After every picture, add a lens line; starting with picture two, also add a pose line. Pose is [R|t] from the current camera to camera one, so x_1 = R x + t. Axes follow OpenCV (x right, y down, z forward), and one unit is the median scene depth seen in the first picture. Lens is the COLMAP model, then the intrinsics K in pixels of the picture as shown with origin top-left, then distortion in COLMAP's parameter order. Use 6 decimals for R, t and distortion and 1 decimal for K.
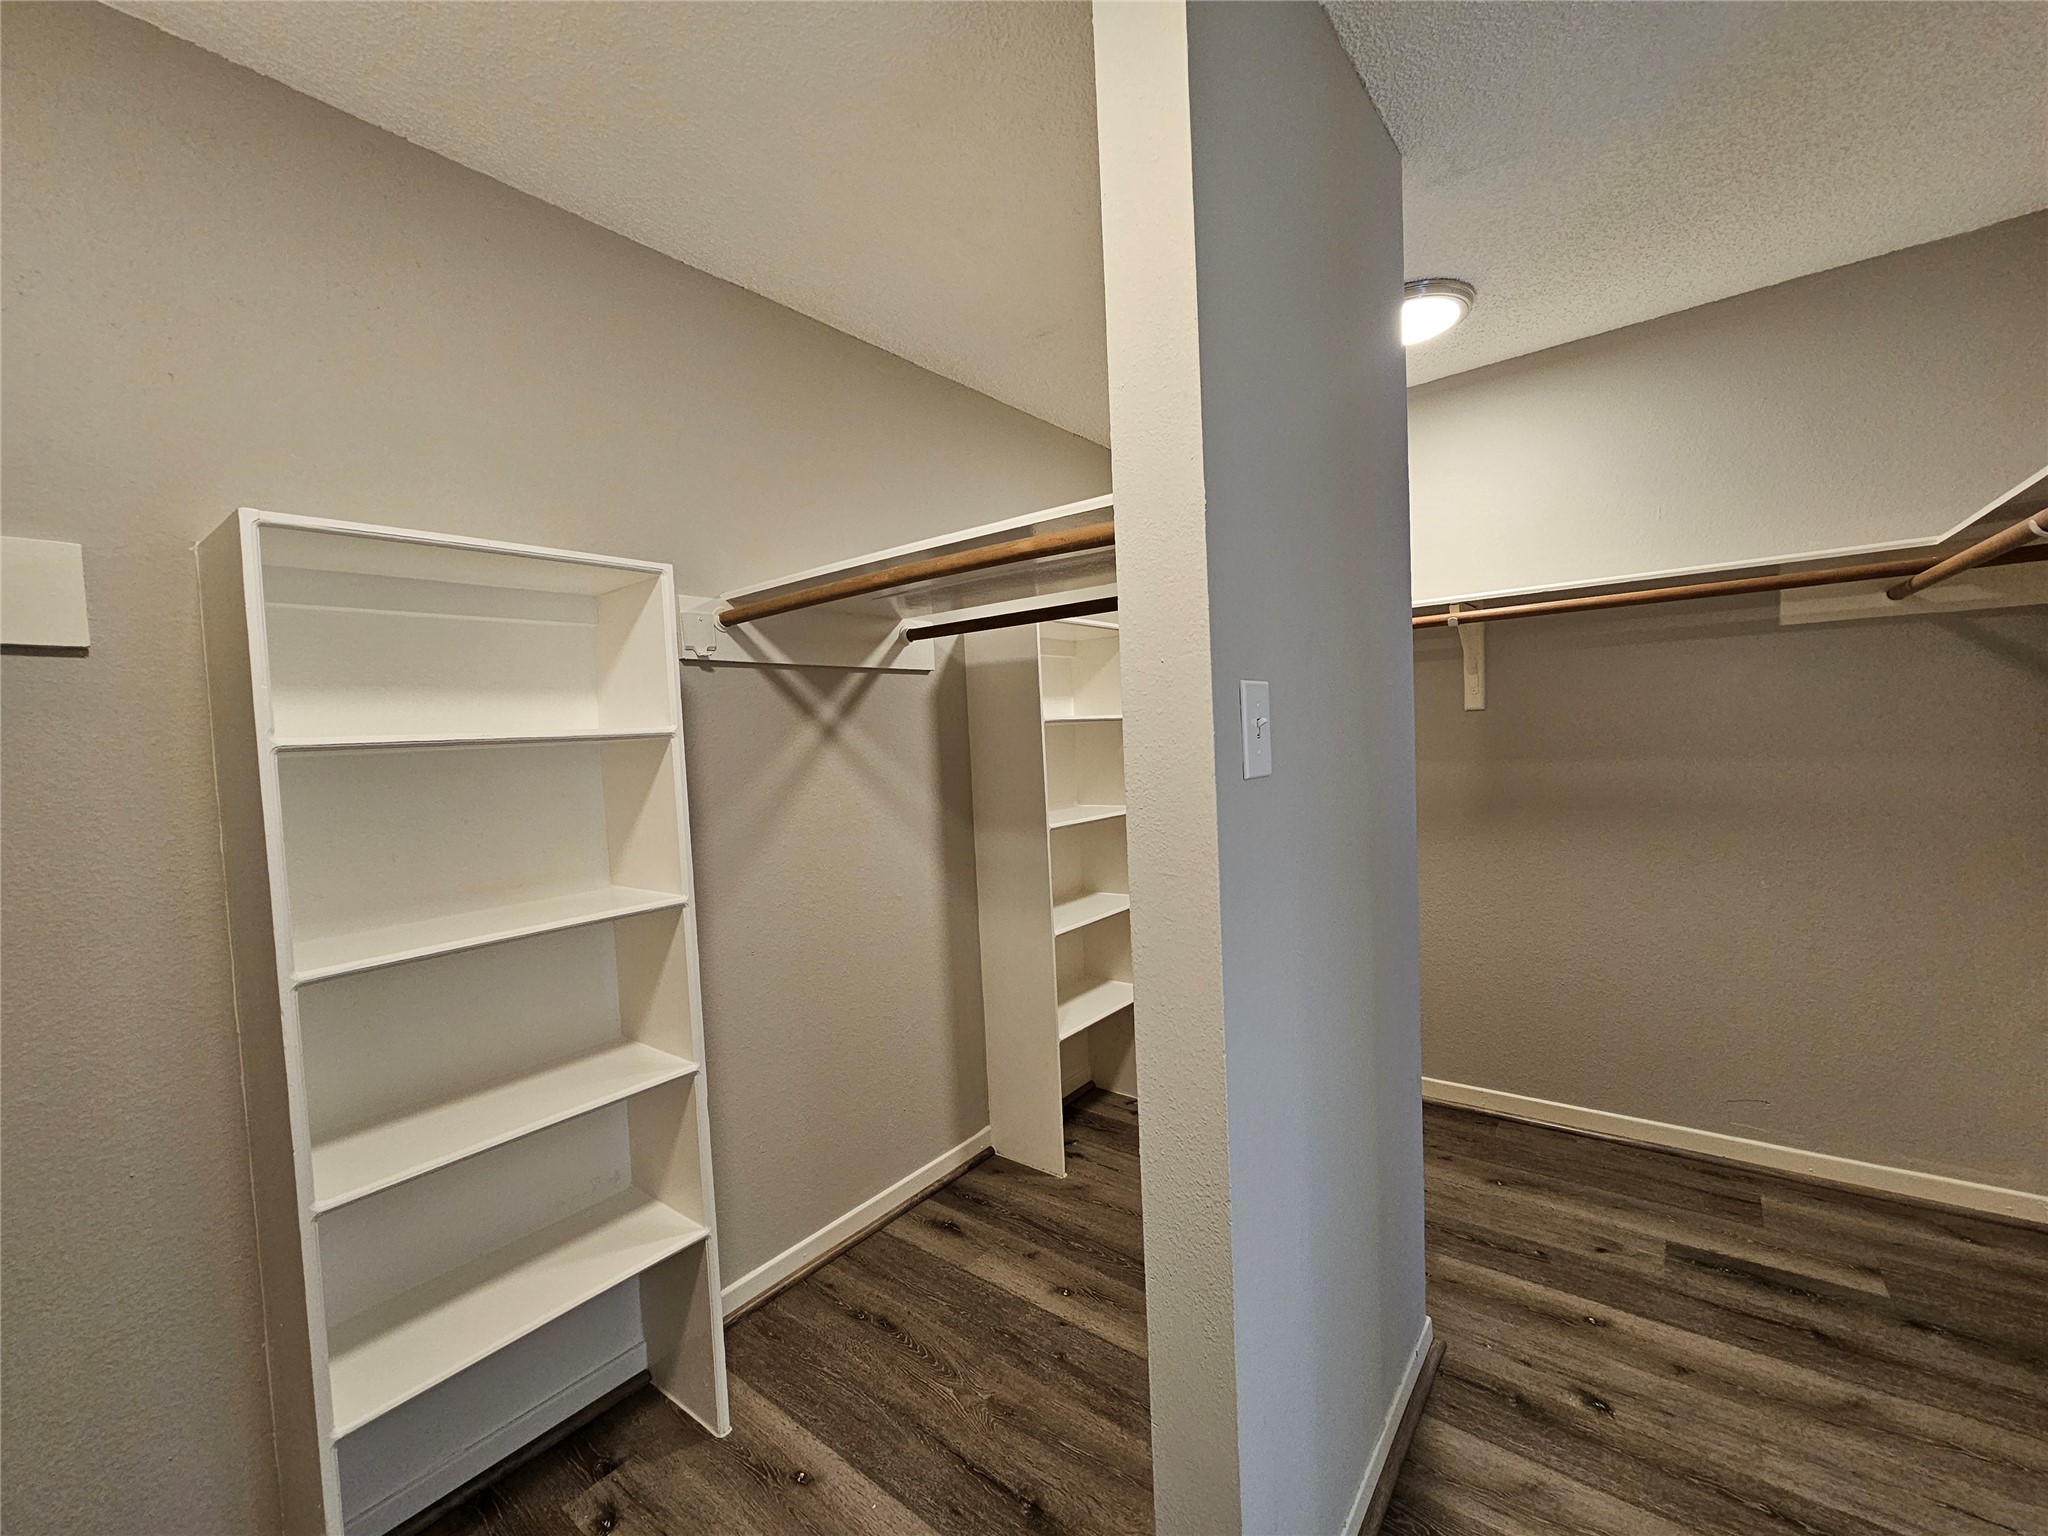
lens RADIAL K [[839.1, 0, 1012.1], [0, 839.1, 775.8], [0, 0, 1]] dist [-0.002857, -0.000643]
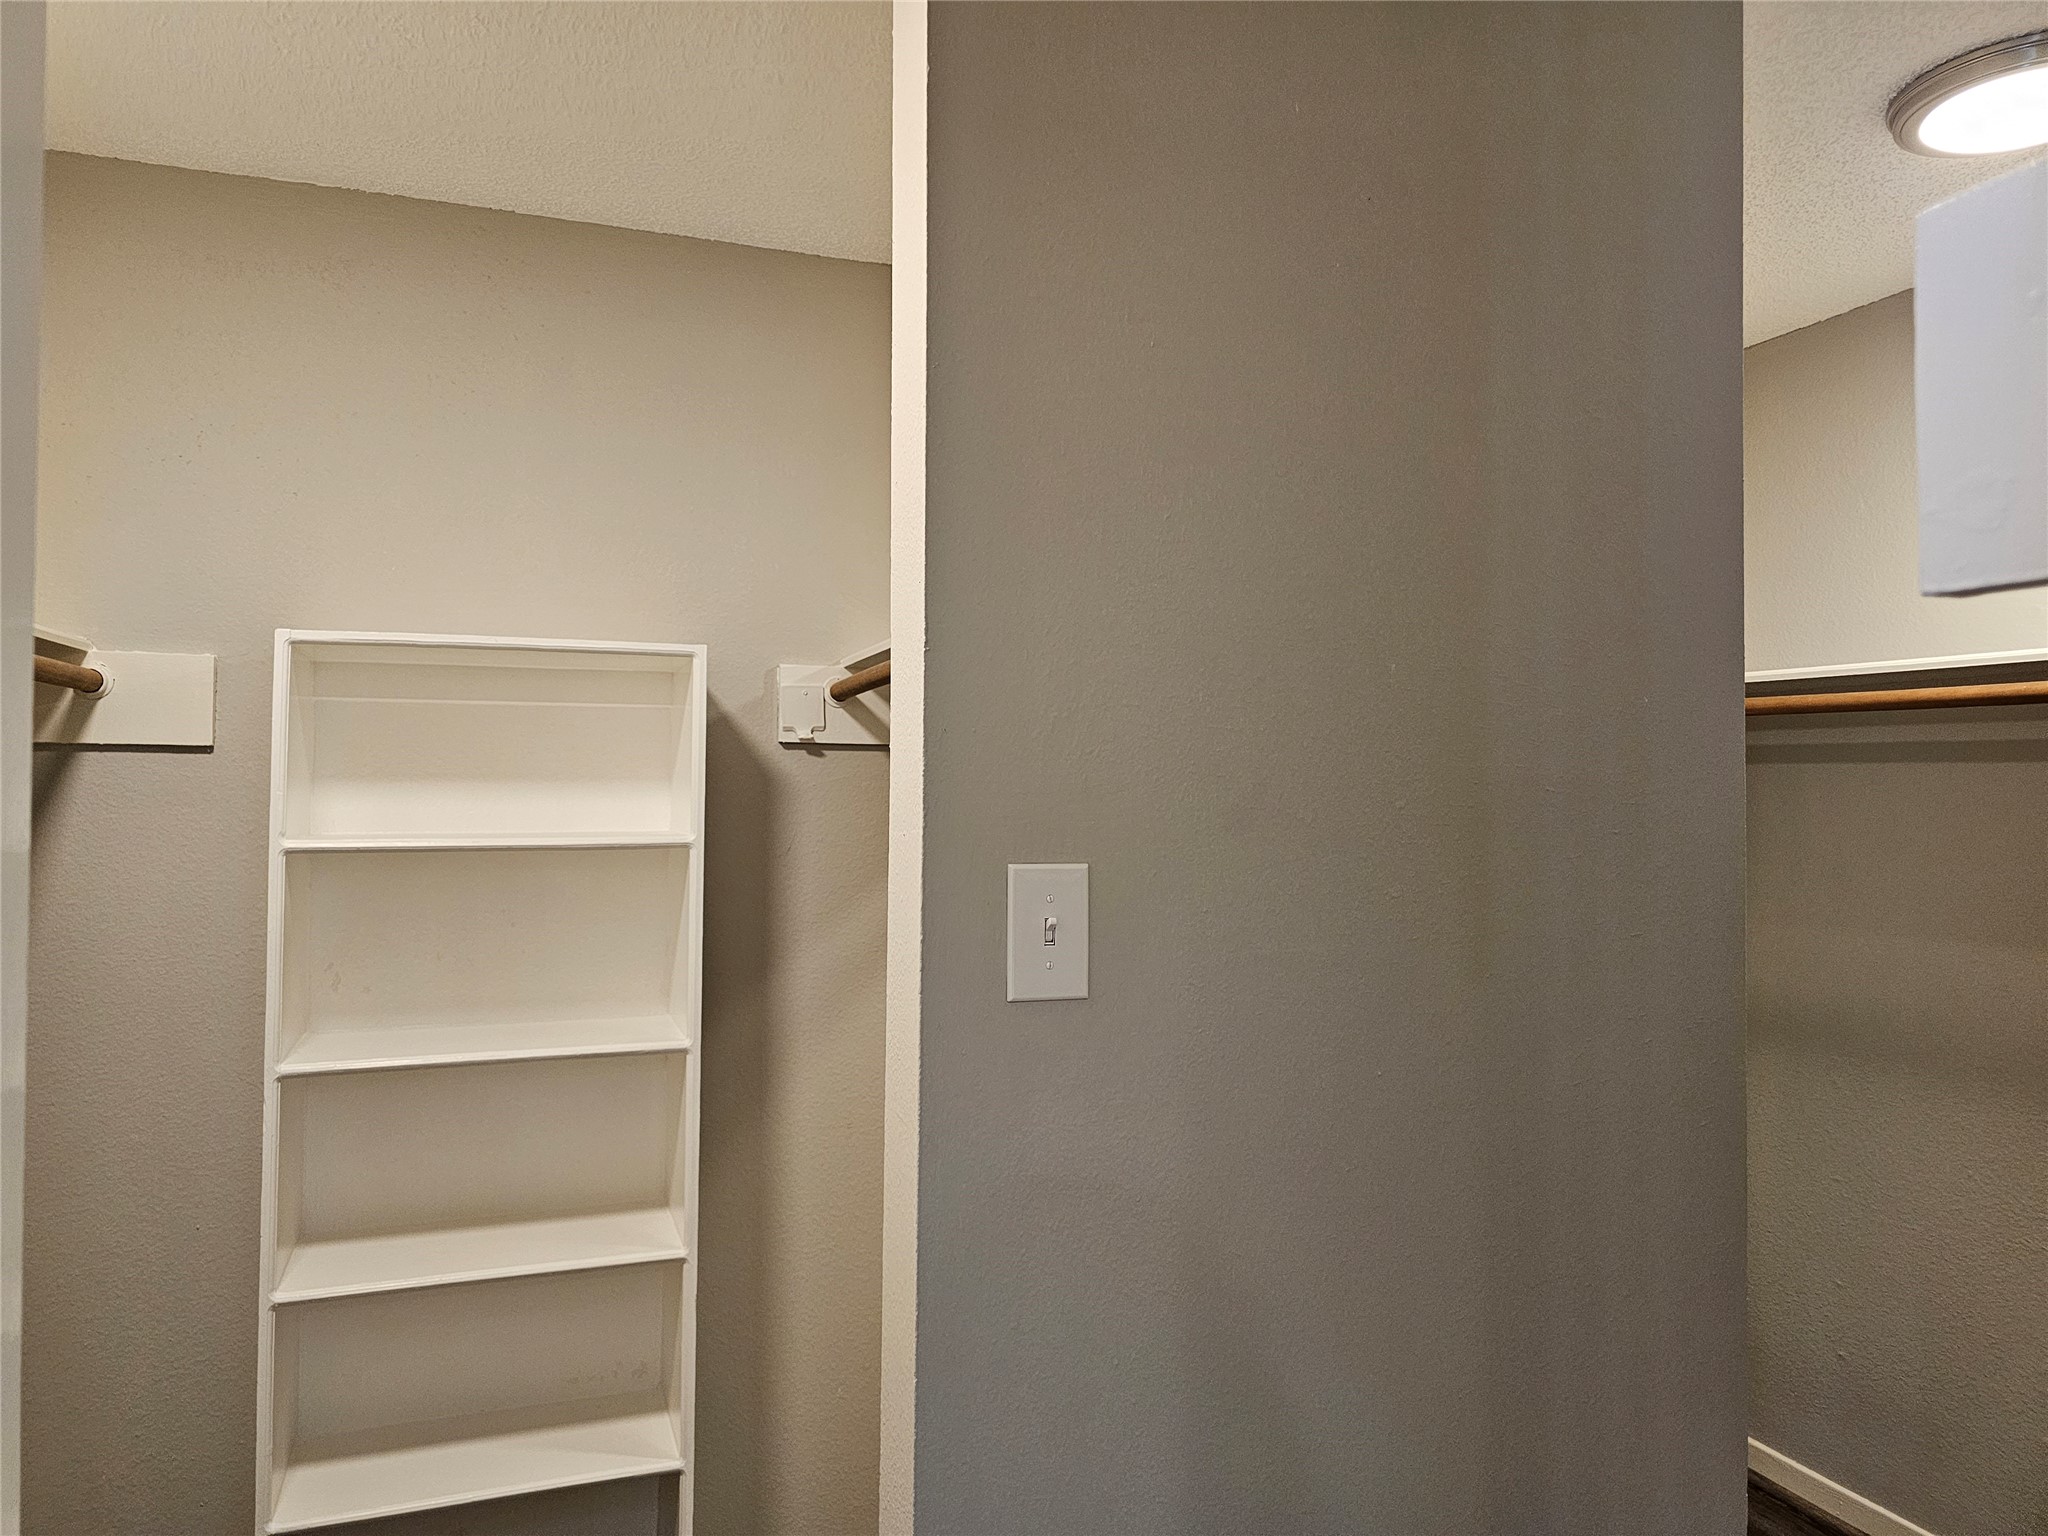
lens RADIAL K [[1384.5, 0, 1022.1], [0, 1384.5, 756.3], [0, 0, 1]] dist [0.038584, -0.031688]
pose [[0.842664, 0.039927, -0.536958, 0.503452], [-0.071313, 0.996738, -0.037798, -0.088501], [0.533697, 0.070144, 0.842762, -0.002740]]
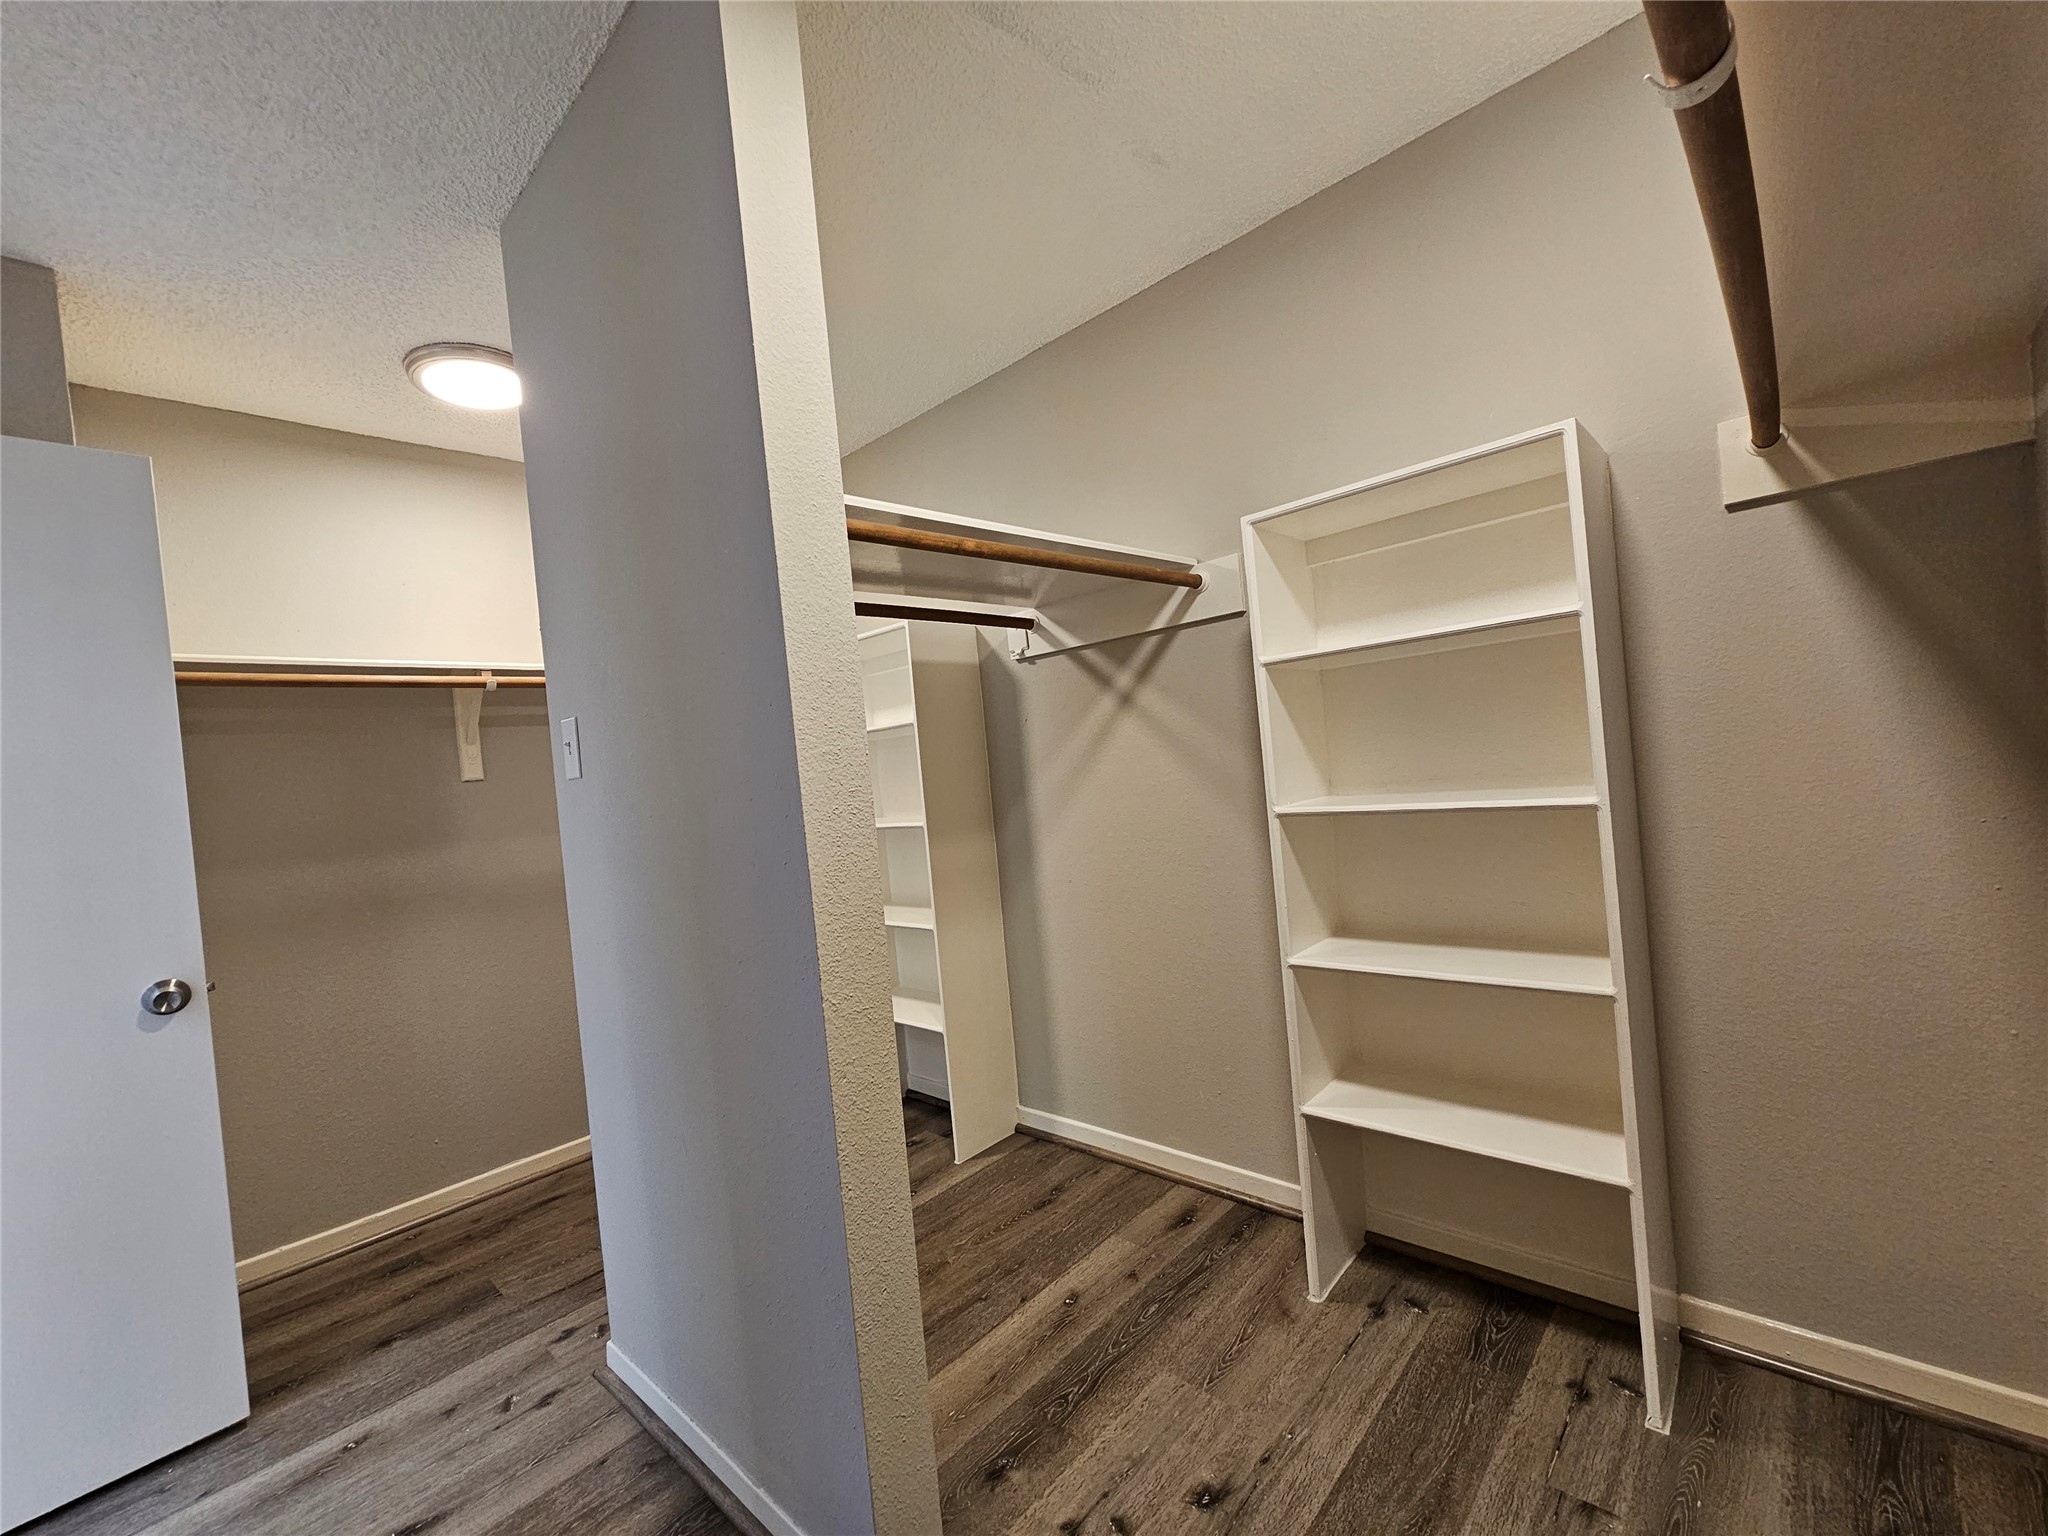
lens RADIAL K [[839.1, 0, 1021.0], [0, 839.1, 774.8], [0, 0, 1]] dist [-0.002857, -0.000643]
pose [[-0.080735, 0.071826, -0.994144, 0.983853], [0.053111, 0.996293, 0.067668, -0.039826], [0.995320, -0.047337, -0.084251, 1.078446]]
